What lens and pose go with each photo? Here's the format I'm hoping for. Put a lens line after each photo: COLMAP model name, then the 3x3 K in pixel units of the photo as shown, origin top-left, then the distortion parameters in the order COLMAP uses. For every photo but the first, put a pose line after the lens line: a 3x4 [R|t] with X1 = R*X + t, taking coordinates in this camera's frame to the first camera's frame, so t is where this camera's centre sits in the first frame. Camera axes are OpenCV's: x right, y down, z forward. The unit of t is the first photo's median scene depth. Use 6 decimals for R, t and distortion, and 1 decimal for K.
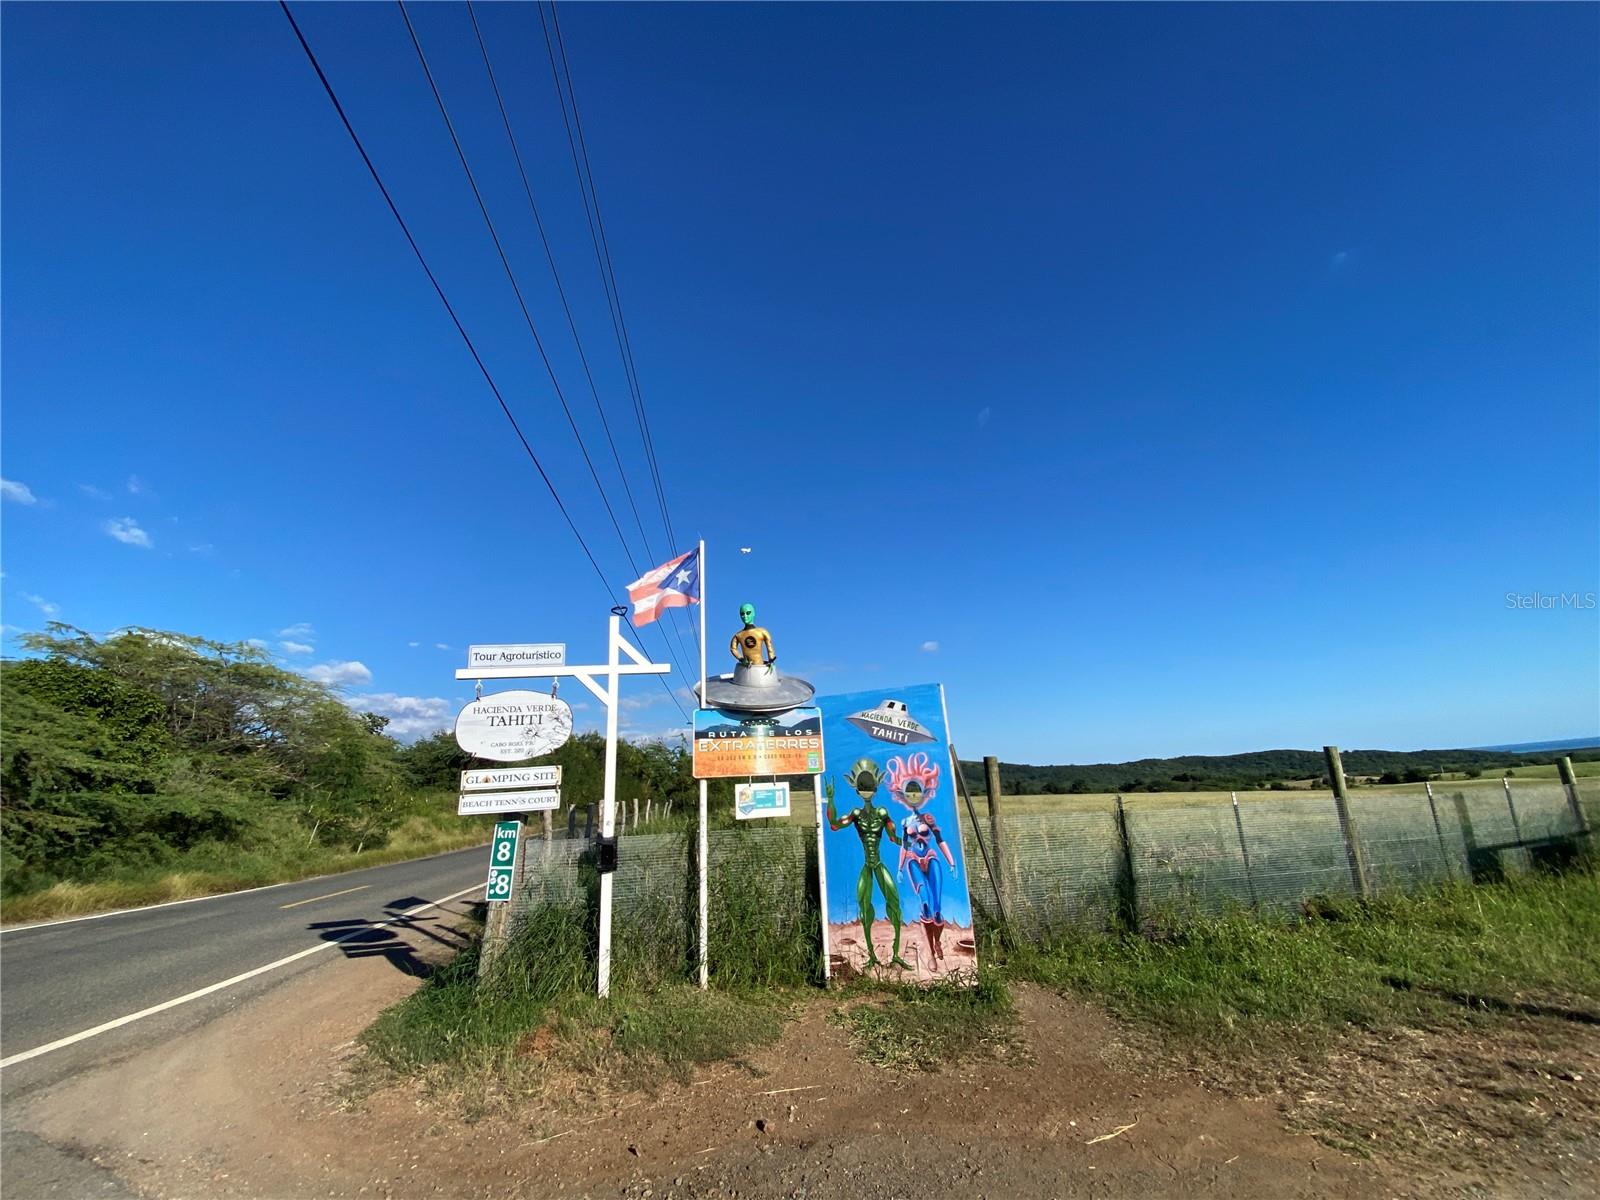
lens RADIAL K [[630.3, 0, 800.0], [0, 630.3, 600.0], [0, 0, 1]] dist [-0.045951, -0.000620]
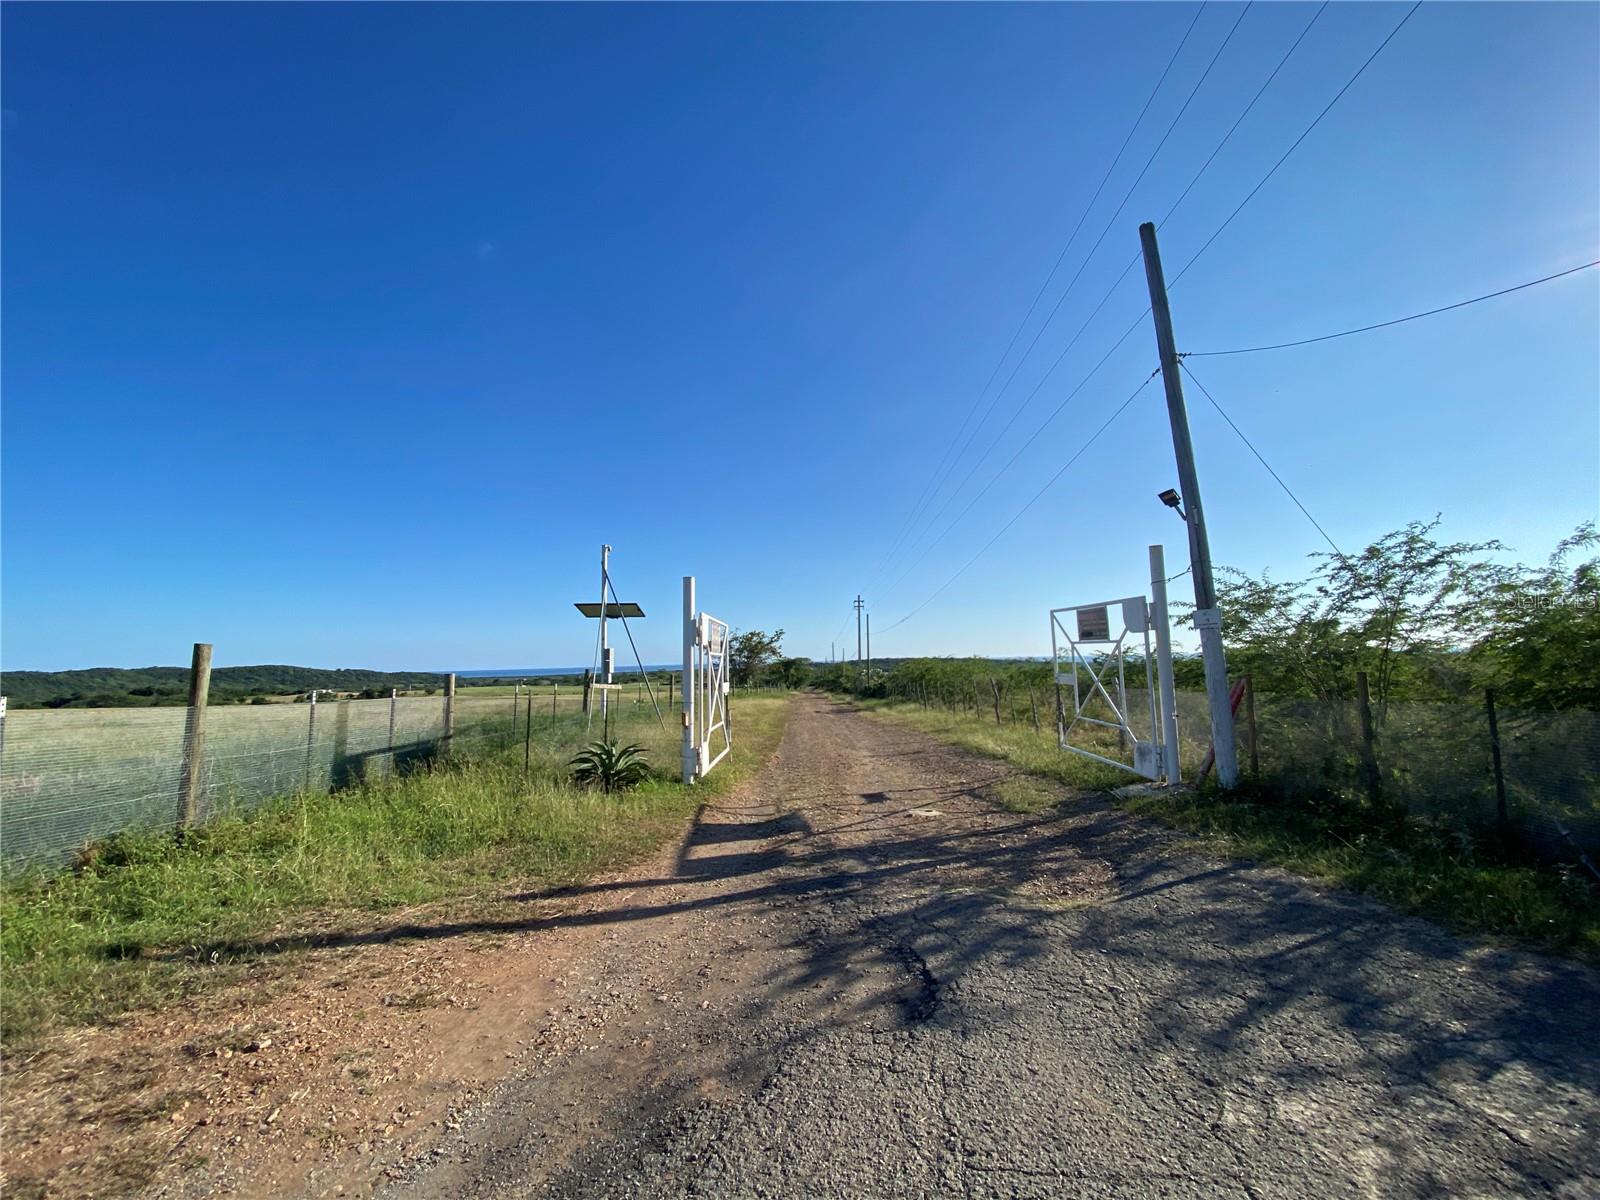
lens RADIAL K [[630.3, 0, 800.0], [0, 630.3, 600.0], [0, 0, 1]] dist [-0.045951, -0.000620]
pose [[0.205080, 0.121252, 0.971205, 0.259459], [-0.249501, 0.965990, -0.067917, 0.039883], [-0.946410, -0.228388, 0.228358, 0.079526]]
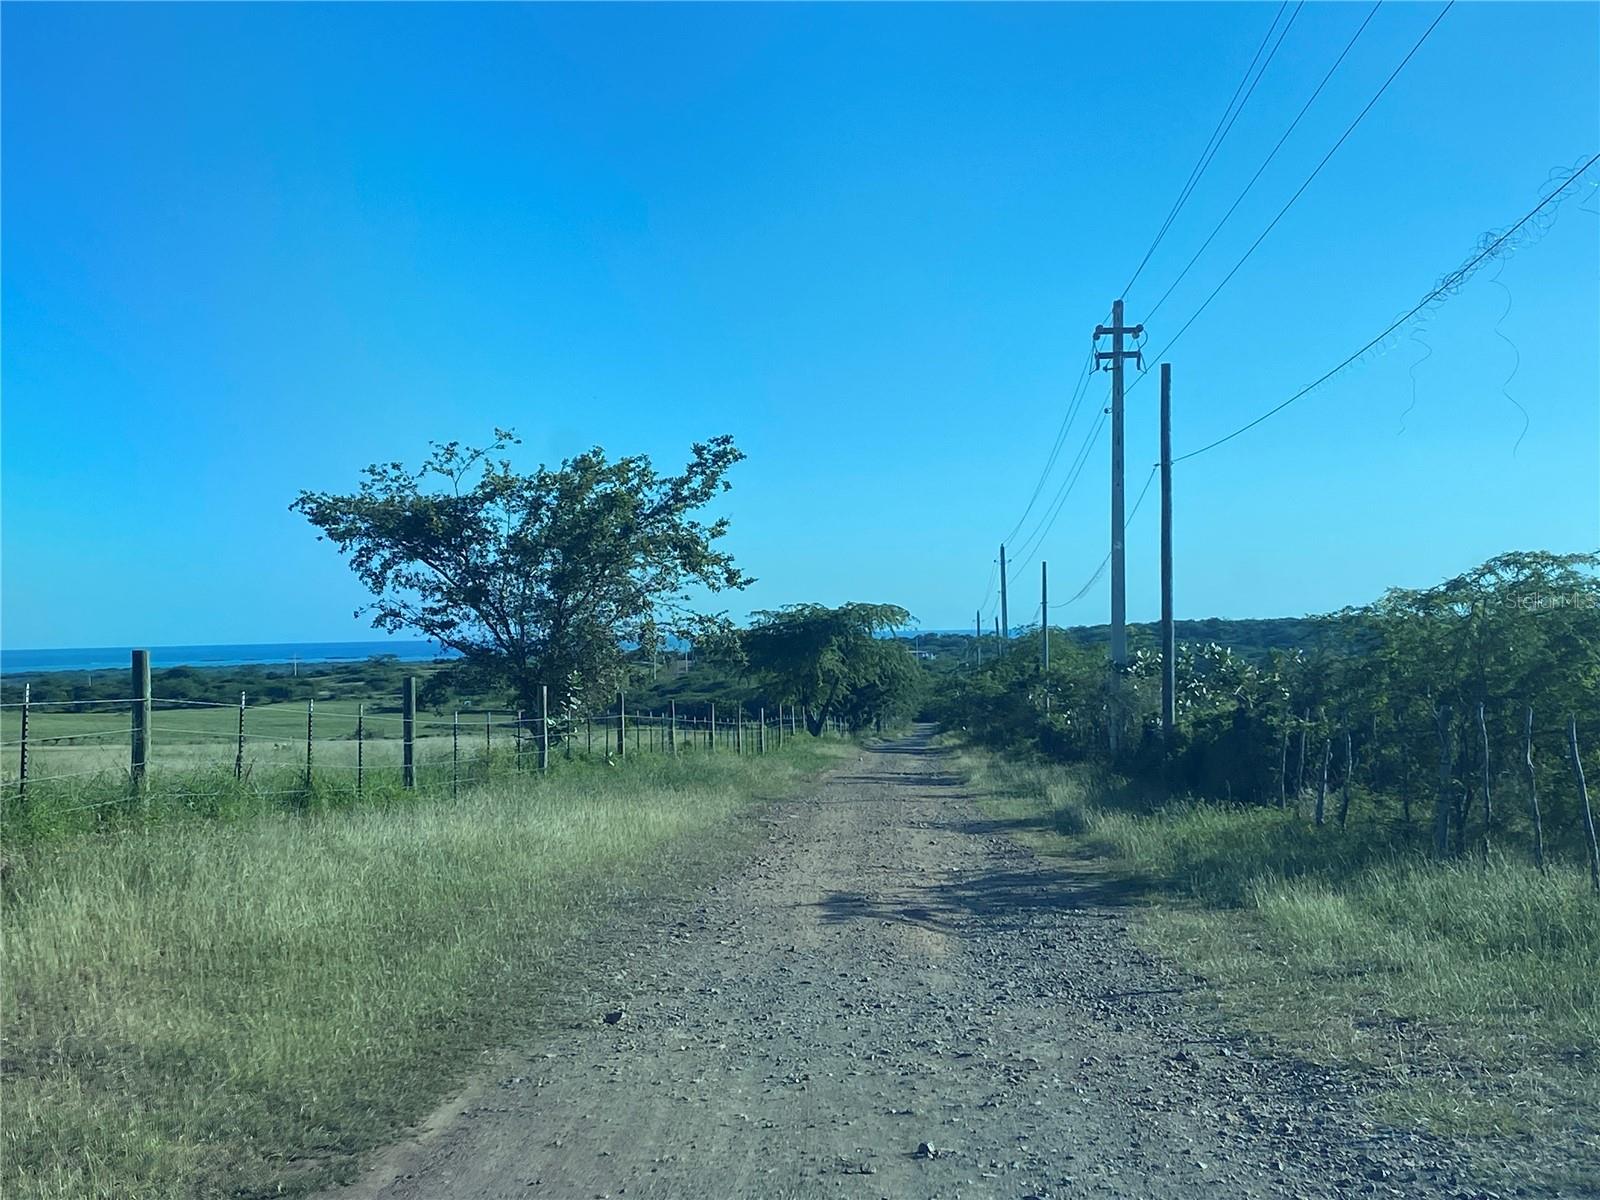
lens RADIAL K [[2320.1, 0, 800.0], [0, 2320.1, 600.0], [0, 0, 1]] dist [0.002481, 0.000044]
pose [[0.241259, 0.040501, 0.969615, 0.481347], [-0.253802, 0.966988, 0.022760, 0.048624], [-0.936685, -0.251582, 0.243574, 0.107169]]
